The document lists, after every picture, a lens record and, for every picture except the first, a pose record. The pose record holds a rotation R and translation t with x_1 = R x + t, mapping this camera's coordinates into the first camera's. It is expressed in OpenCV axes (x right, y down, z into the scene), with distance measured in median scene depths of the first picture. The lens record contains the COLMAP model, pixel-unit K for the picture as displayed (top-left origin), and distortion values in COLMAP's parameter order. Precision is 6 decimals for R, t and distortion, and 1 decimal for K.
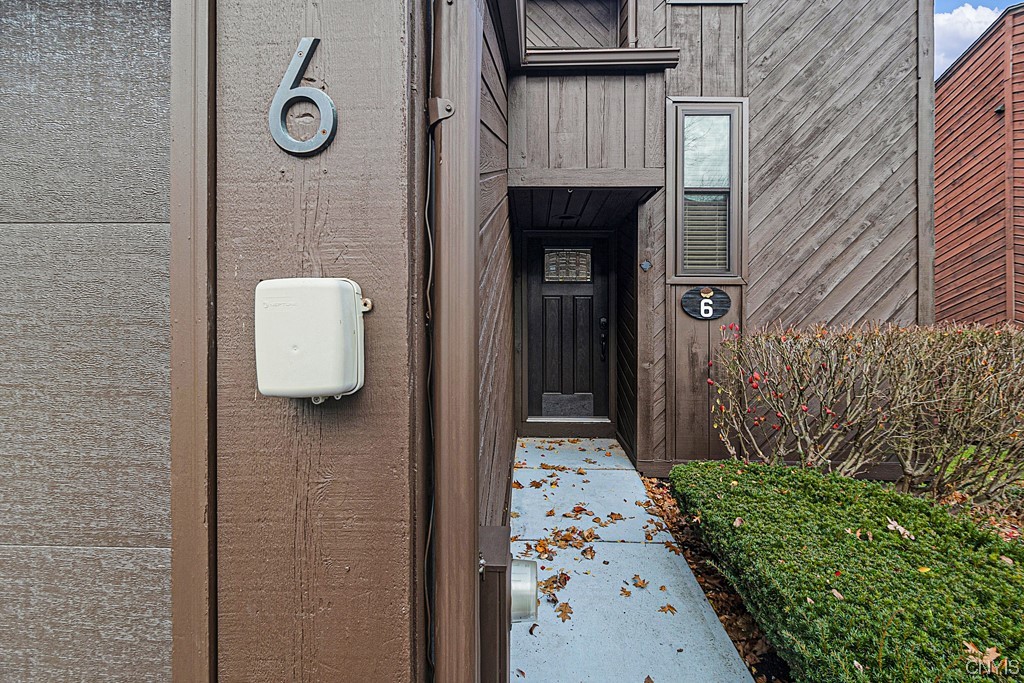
lens RADIAL K [[496.2, 0, 529.2], [0, 496.2, 329.9], [0, 0, 1]] dist [0.006664, 0.001493]
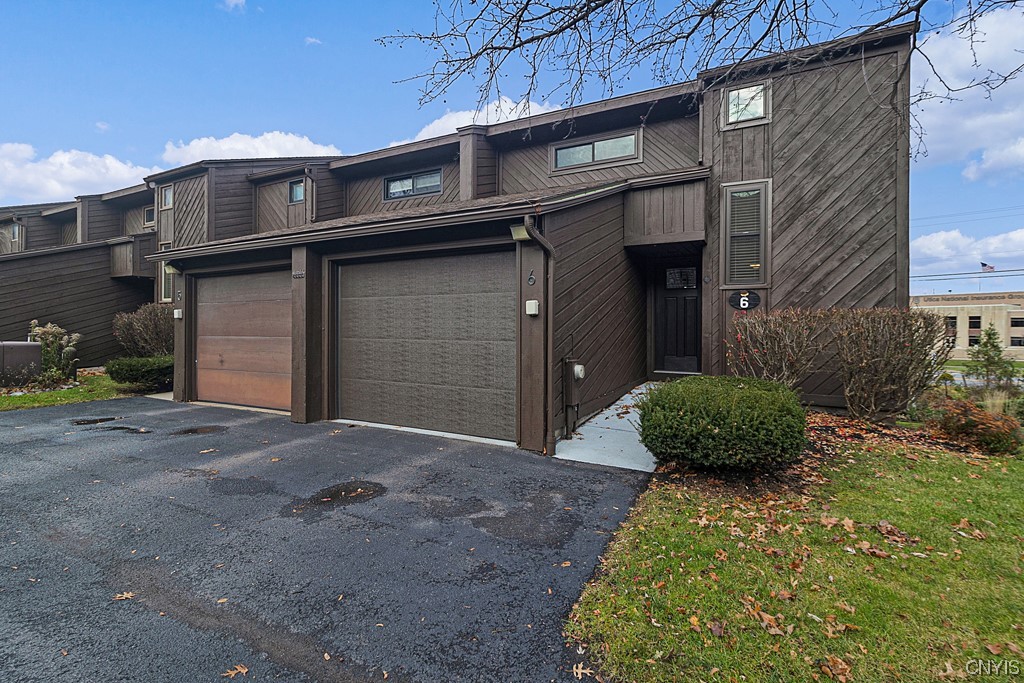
lens RADIAL K [[496.2, 0, 512.7], [0, 496.2, 336.8], [0, 0, 1]] dist [0.006664, 0.001493]
pose [[0.888301, 0.006157, -0.459221, 0.434640], [-0.001647, 0.999946, 0.010221, 0.059148], [0.459259, -0.008323, 0.888263, -0.916181]]
